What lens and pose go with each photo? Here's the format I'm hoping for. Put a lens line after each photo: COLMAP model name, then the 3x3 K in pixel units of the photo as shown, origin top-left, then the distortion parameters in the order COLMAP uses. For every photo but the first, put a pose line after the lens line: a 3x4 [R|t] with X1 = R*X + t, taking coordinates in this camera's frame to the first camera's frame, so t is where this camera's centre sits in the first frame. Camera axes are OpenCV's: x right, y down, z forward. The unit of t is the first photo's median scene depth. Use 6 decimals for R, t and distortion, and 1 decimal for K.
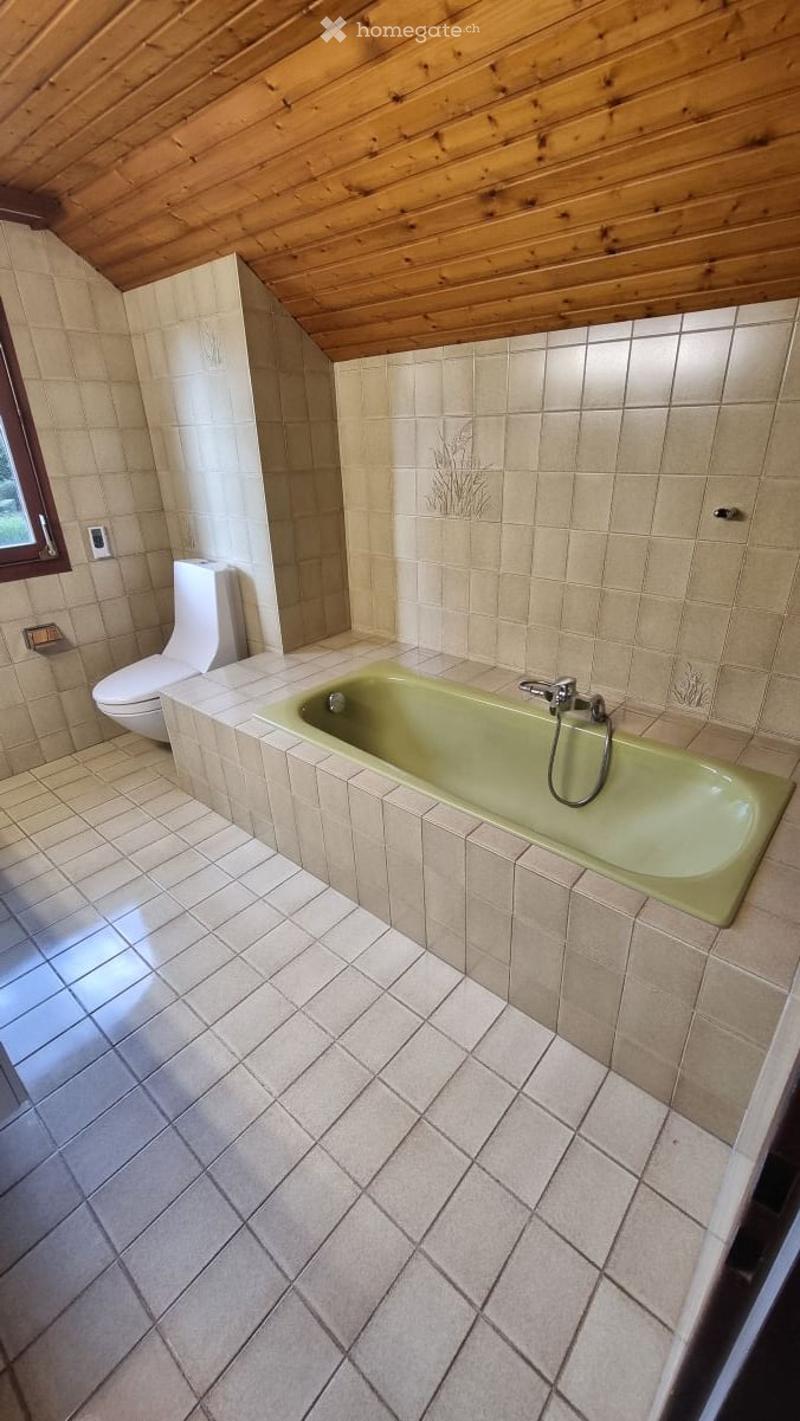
lens RADIAL K [[588.5, 0, 406.8], [0, 588.5, 706.1], [0, 0, 1]] dist [0.000183, -0.001074]
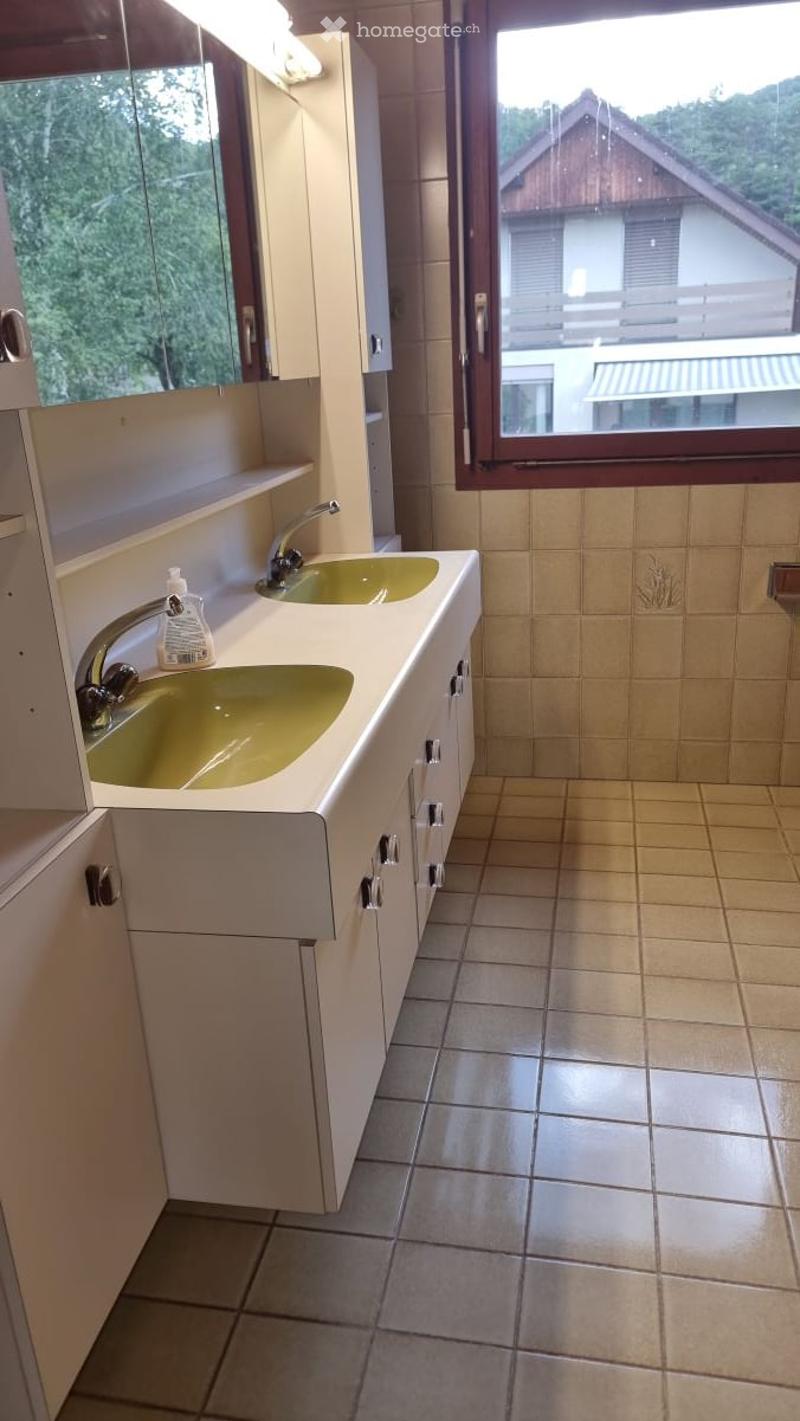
lens RADIAL K [[992.3, 0, 399.8], [0, 992.3, 713.8], [0, 0, 1]] dist [0.056428, -0.045531]
pose [[0.493995, 0.292669, -0.818727, 0.050885], [-0.328808, 0.934597, 0.135696, 0.000957], [0.804894, 0.202171, 0.557918, 0.165921]]
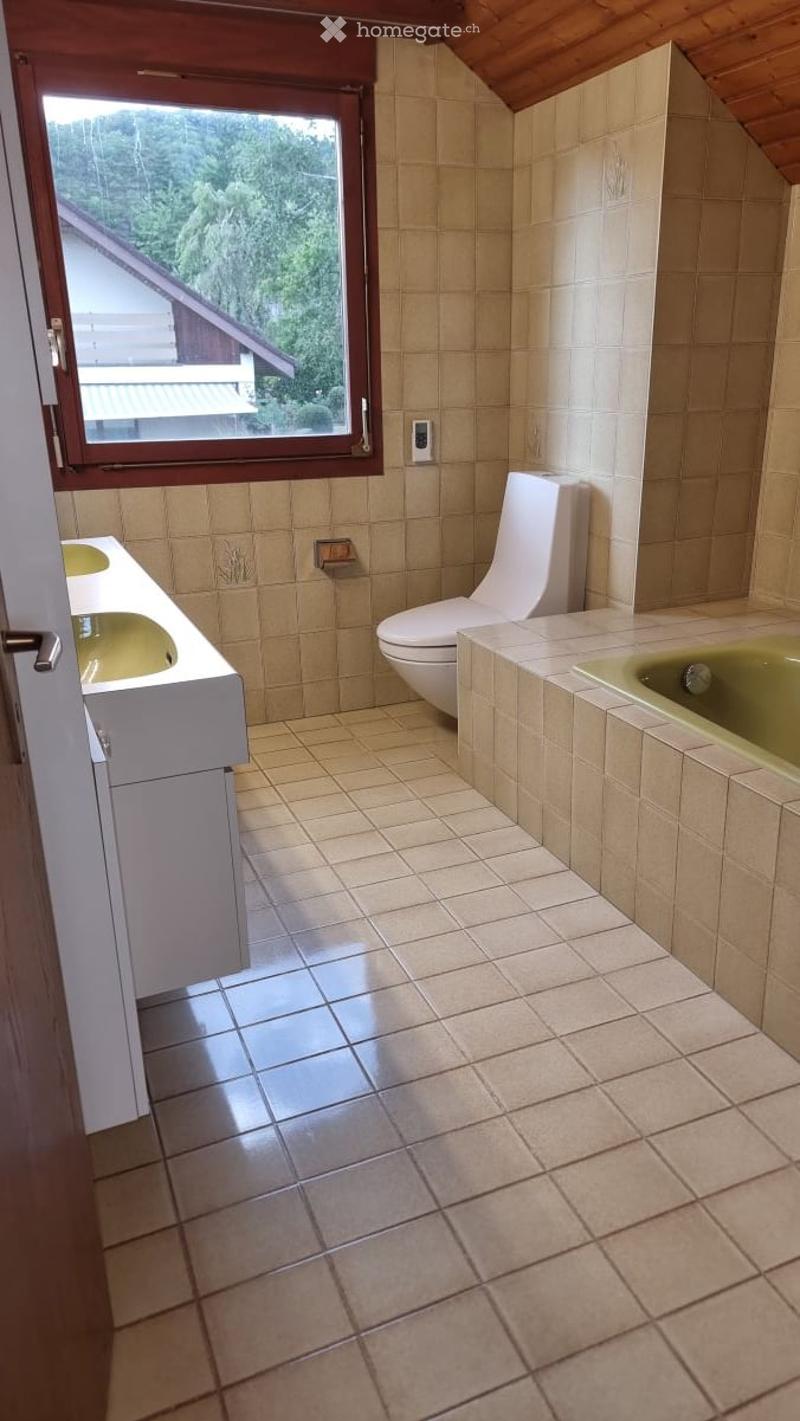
lens RADIAL K [[992.3, 0, 415.1], [0, 992.3, 721.5], [0, 0, 1]] dist [0.056428, -0.045531]
pose [[0.894863, 0.162747, -0.415612, 0.072056], [-0.193970, 0.980428, -0.033722, 0.141050], [0.401989, 0.110793, 0.908917, -0.151249]]
